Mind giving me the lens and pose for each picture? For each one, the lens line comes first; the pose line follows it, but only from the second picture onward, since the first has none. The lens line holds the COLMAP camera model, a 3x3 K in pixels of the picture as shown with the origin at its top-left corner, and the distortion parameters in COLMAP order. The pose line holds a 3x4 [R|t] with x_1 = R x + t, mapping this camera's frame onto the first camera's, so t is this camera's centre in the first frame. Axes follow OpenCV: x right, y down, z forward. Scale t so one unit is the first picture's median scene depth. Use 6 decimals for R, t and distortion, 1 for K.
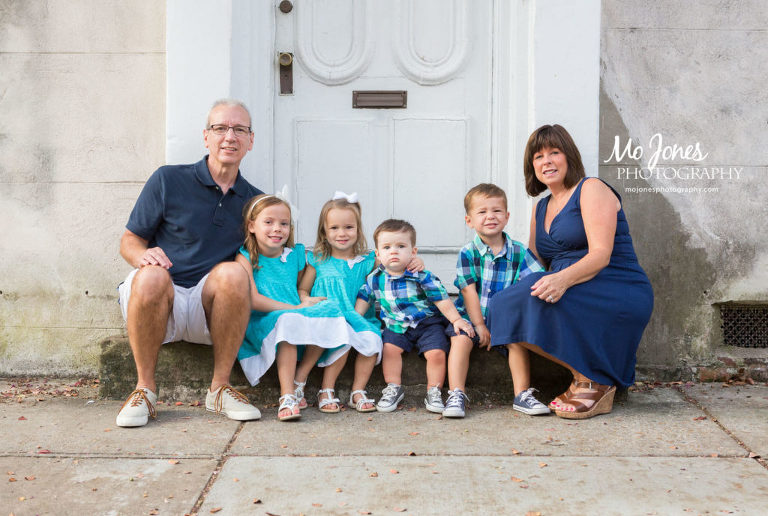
lens RADIAL K [[1084.3, 0, 384.3], [0, 1084.3, 257.1], [0, 0, 1]] dist [-0.006799, 0.000000]
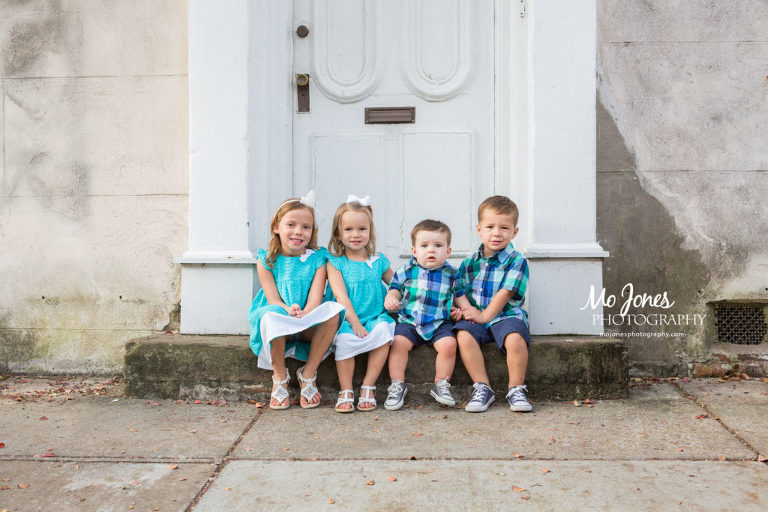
lens RADIAL K [[872.0, 0, 383.5], [0, 872.0, 258.8], [0, 0, 1]] dist [-0.017195, 0.000000]
pose [[0.999211, -0.010381, -0.038325, 0.022748], [0.010064, 0.999914, -0.008461, 0.004556], [0.038410, 0.008068, 0.999229, 0.146424]]
